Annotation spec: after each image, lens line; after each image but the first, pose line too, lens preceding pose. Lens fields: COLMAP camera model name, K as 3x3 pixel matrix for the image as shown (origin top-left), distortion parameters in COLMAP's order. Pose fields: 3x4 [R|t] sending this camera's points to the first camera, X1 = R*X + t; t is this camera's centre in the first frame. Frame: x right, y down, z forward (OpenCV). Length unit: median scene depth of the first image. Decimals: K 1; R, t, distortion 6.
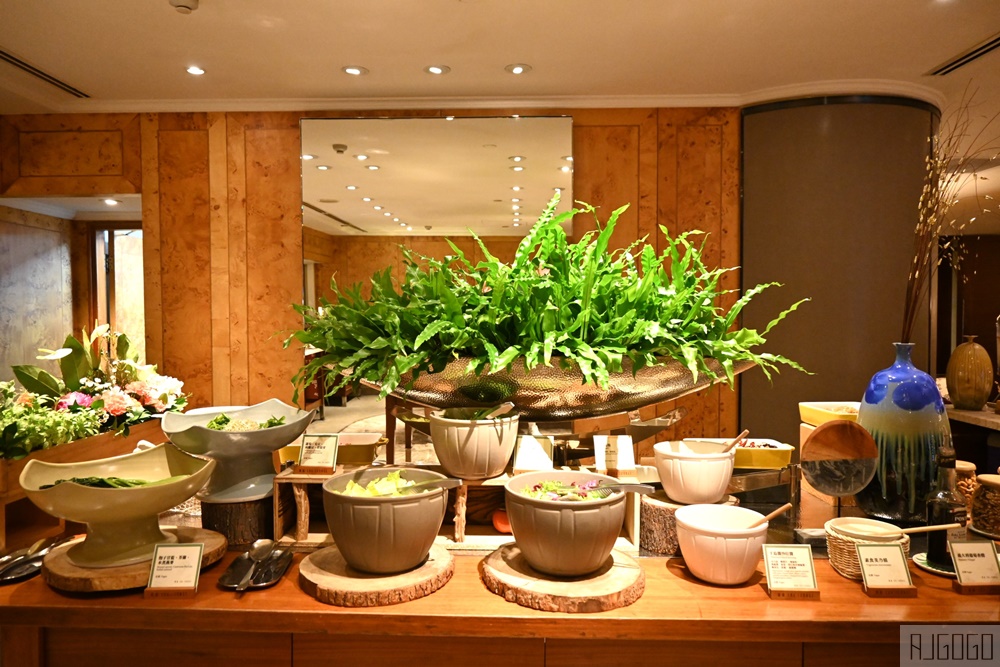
lens RADIAL K [[693.4, 0, 500.3], [0, 693.4, 334.5], [0, 0, 1]] dist [-0.001042, 0.000100]
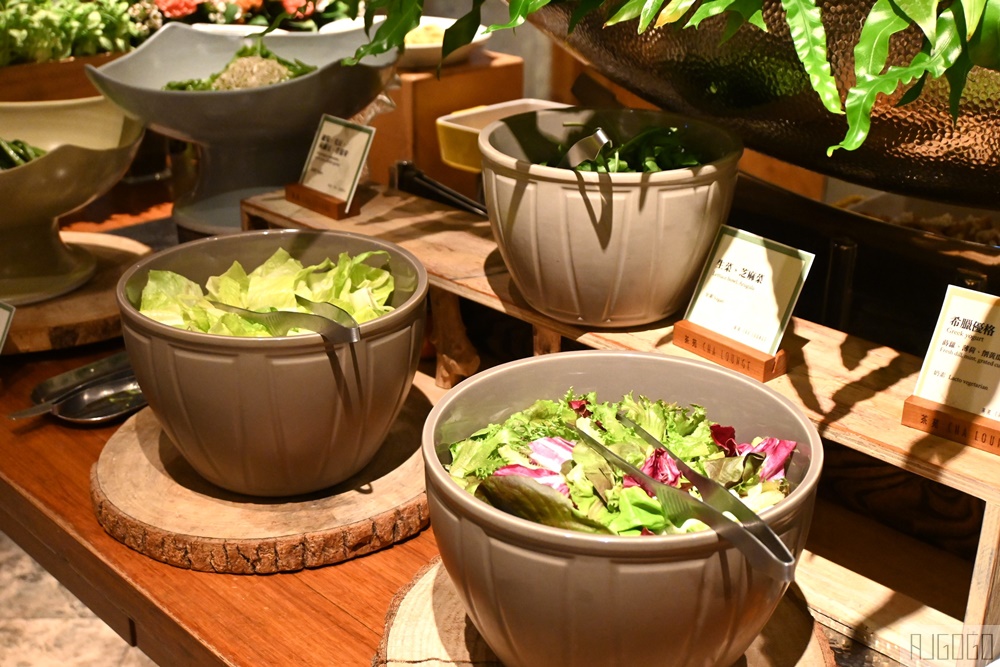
lens RADIAL K [[1245.2, 0, 499.6], [0, 1245.2, 333.7], [0, 0, 1]] dist [0.009709, 0.000000]
pose [[0.724929, 0.274698, -0.631680, 0.387057], [-0.028381, 0.928174, 0.371064, -0.026502], [0.688239, -0.251067, 0.680656, 0.590651]]
